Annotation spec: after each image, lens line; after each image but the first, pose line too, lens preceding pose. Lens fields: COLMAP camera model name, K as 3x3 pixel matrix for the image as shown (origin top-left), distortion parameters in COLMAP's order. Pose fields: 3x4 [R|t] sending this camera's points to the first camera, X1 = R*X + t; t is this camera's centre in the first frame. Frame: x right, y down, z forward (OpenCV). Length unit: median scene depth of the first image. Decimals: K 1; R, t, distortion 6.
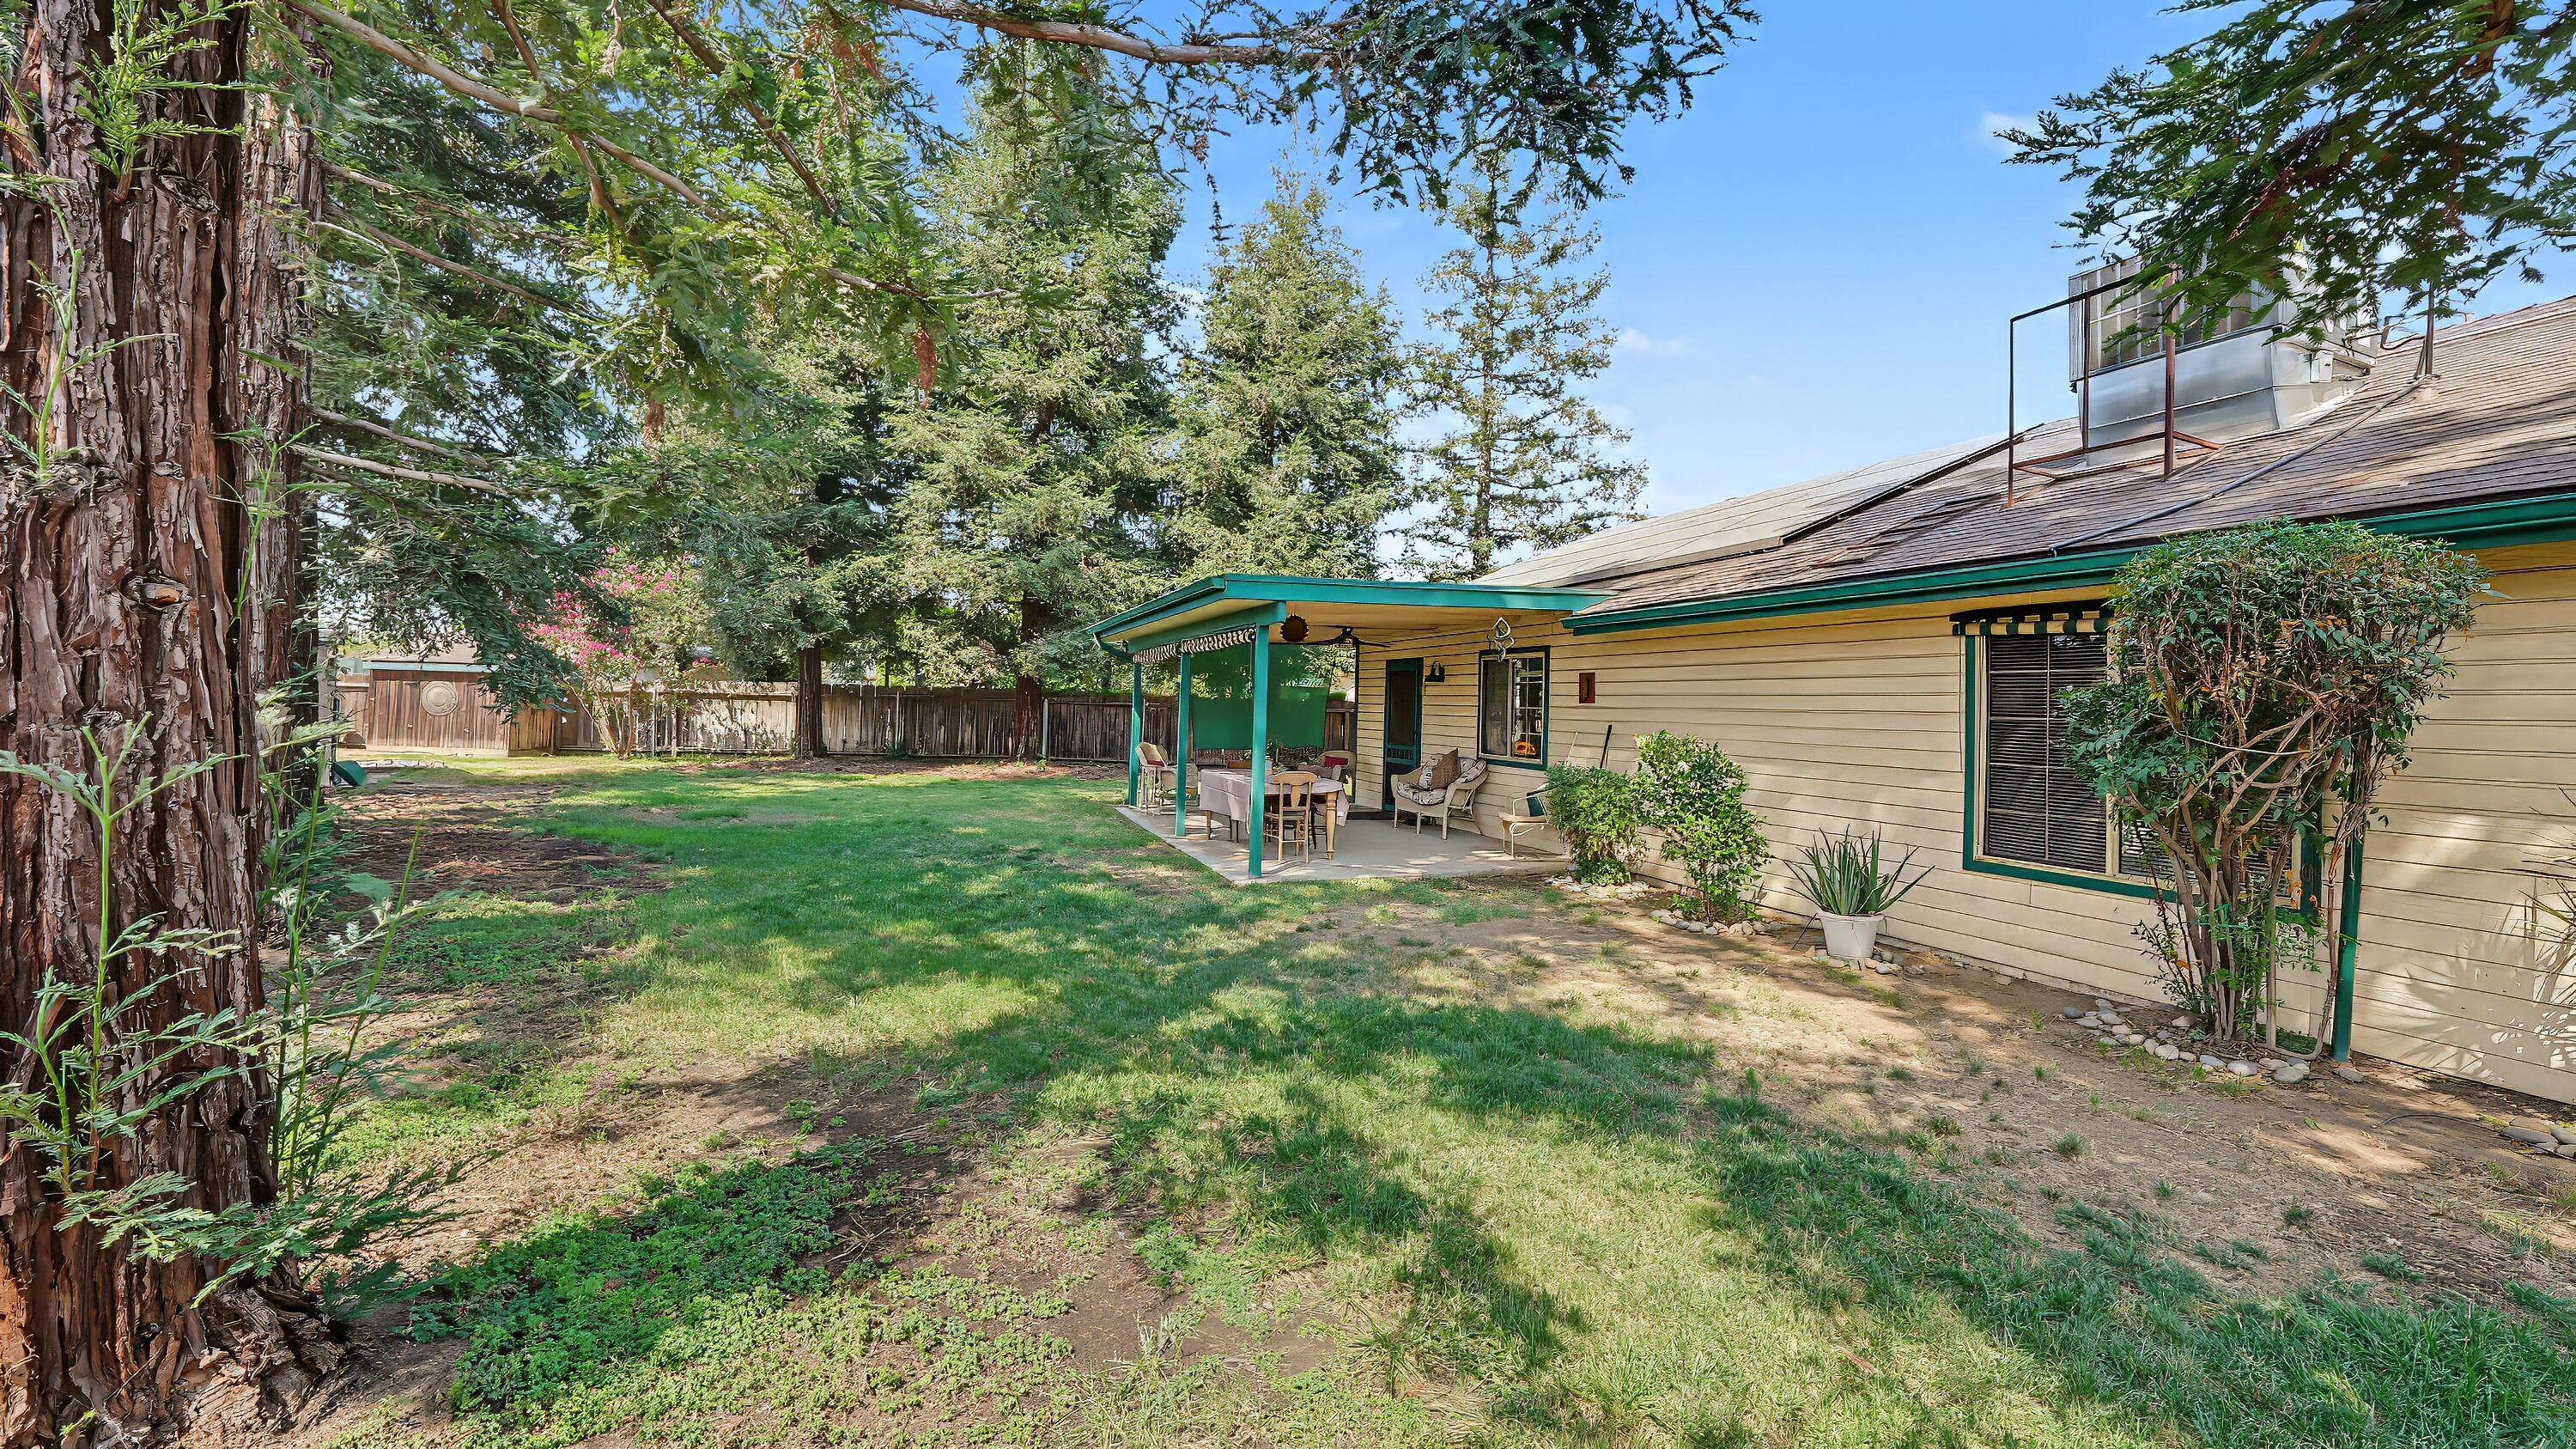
lens RADIAL K [[951.5, 0, 1288.0], [0, 951.5, 724.5], [0, 0, 1]] dist [0.000294, 0.000066]
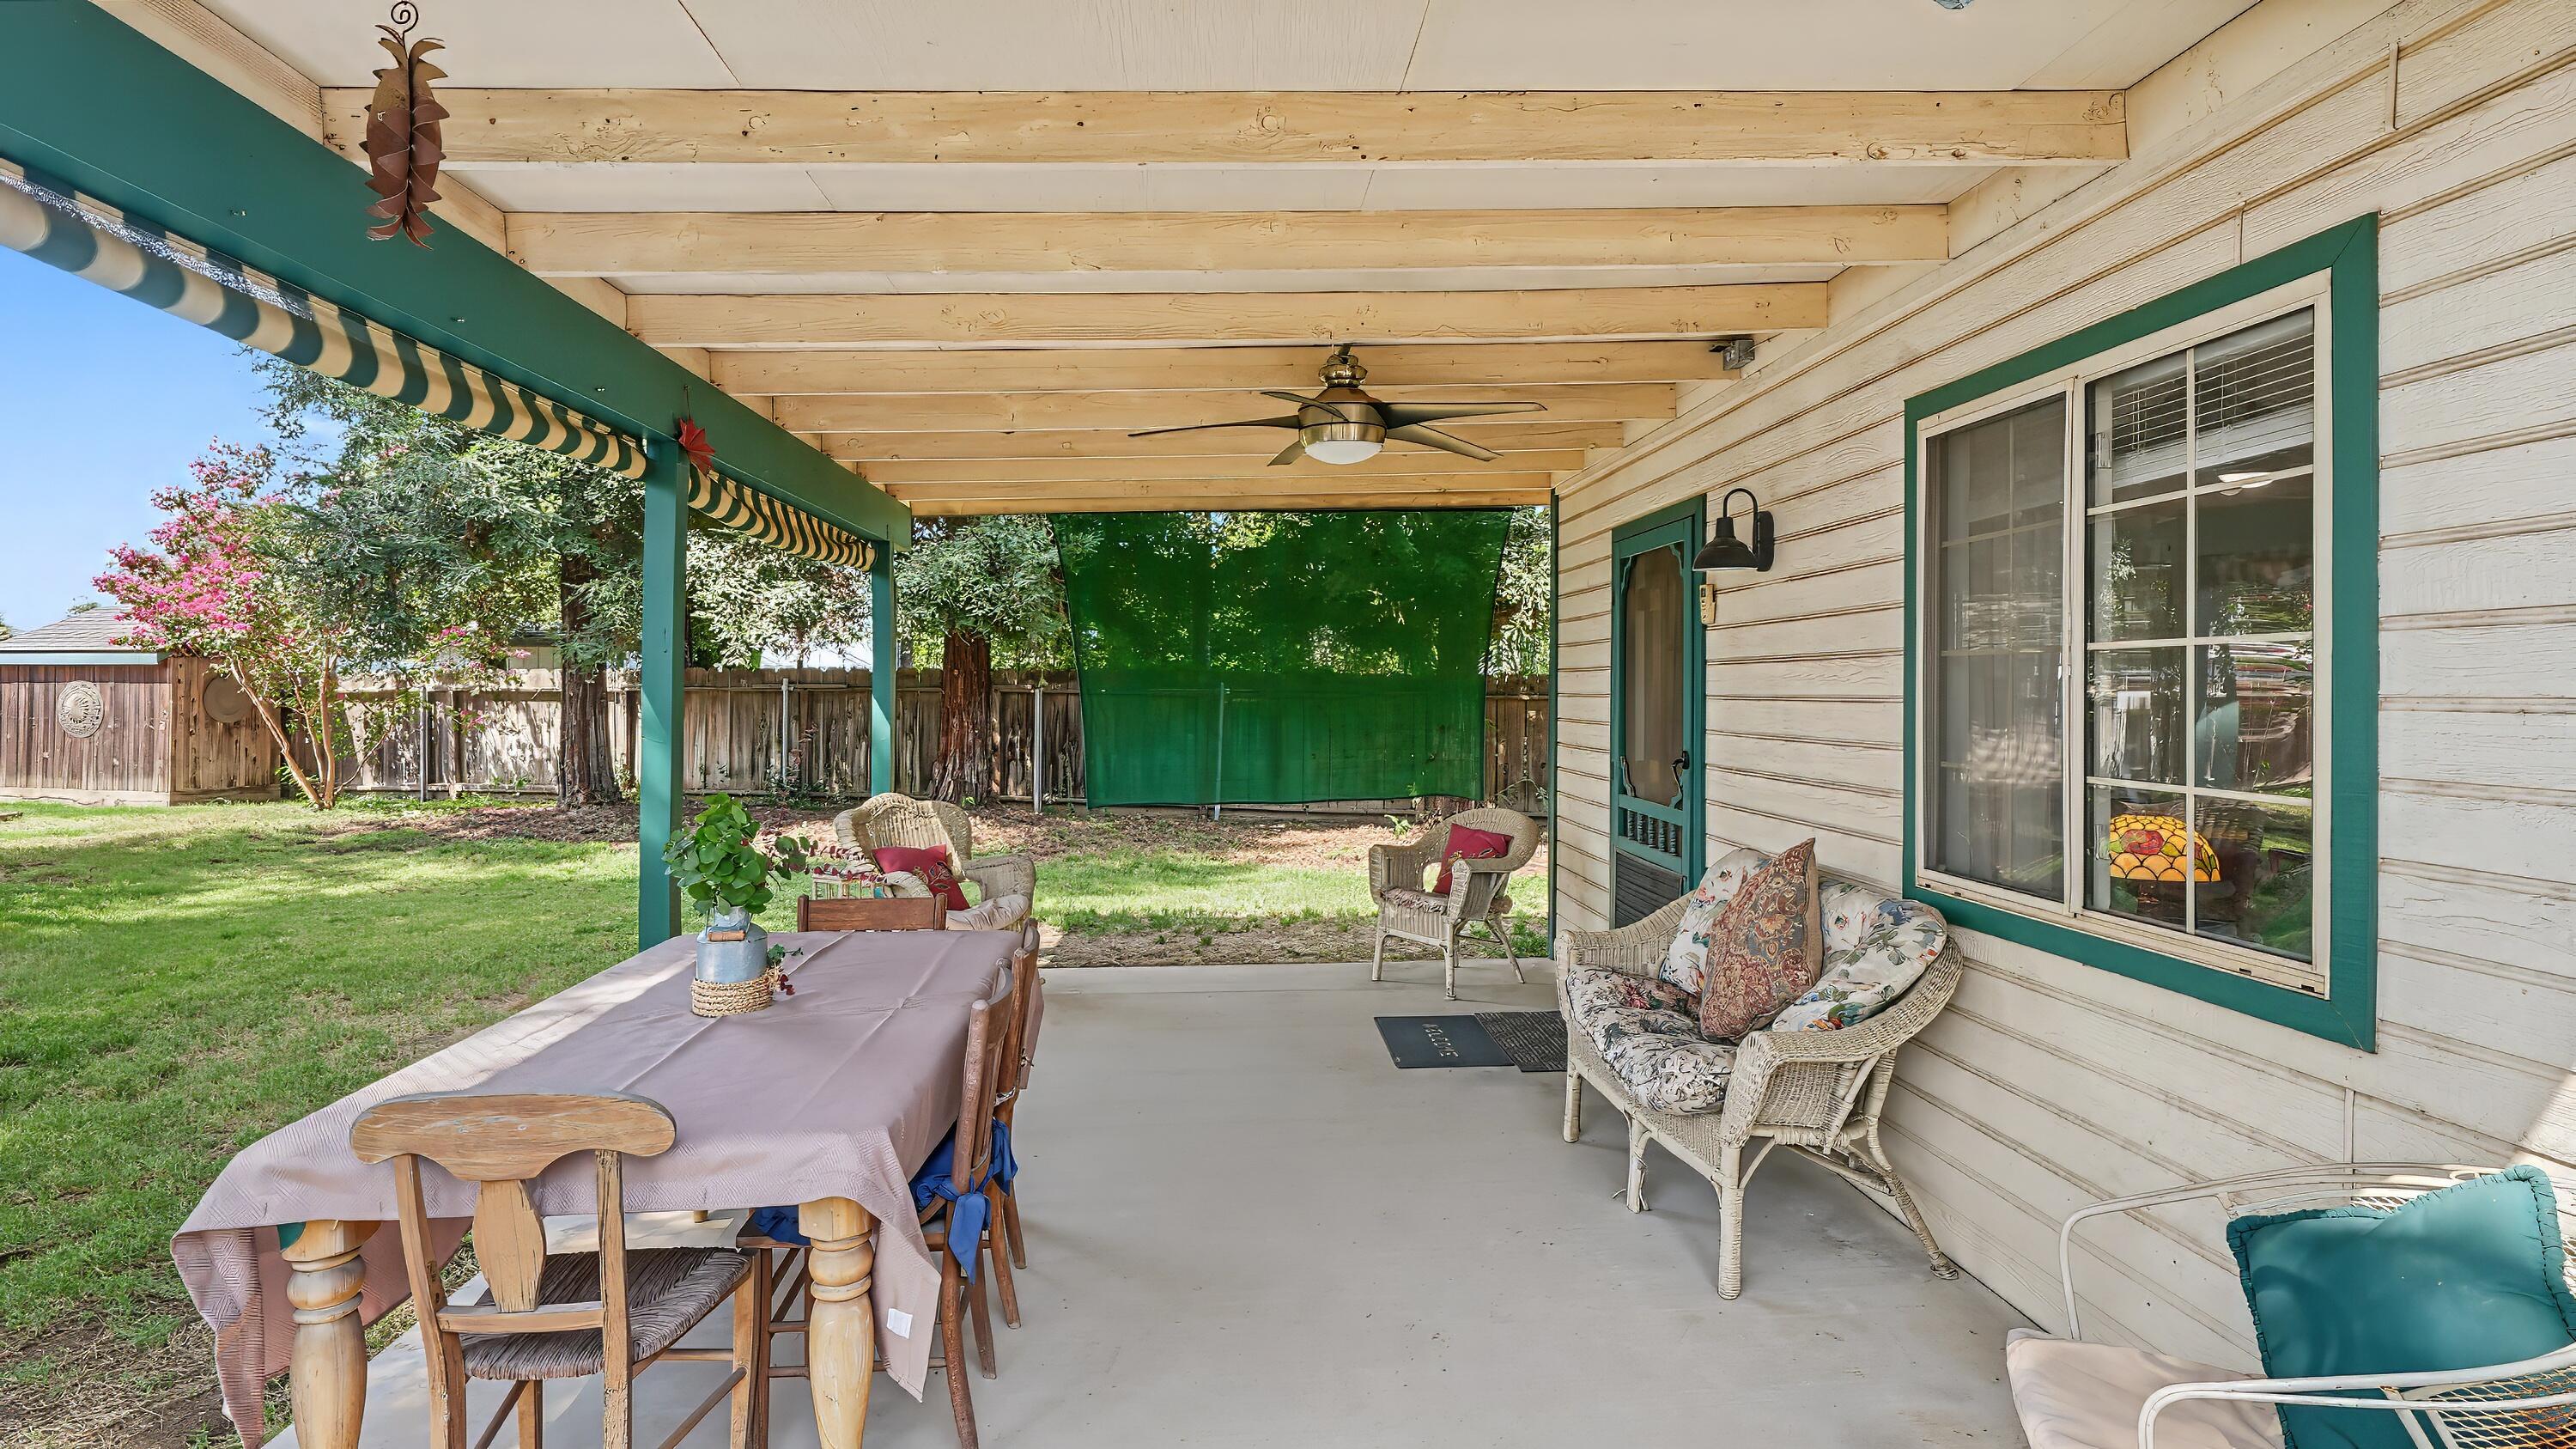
lens RADIAL K [[1328.1, 0, 1288.0], [0, 1328.1, 724.5], [0, 0, 1]] dist [0.000885, 0.000087]
pose [[0.960171, -0.016388, -0.278932, 0.137208], [0.015847, 0.999866, -0.004193, -0.002967], [0.278963, -0.000394, 0.960302, 0.617235]]
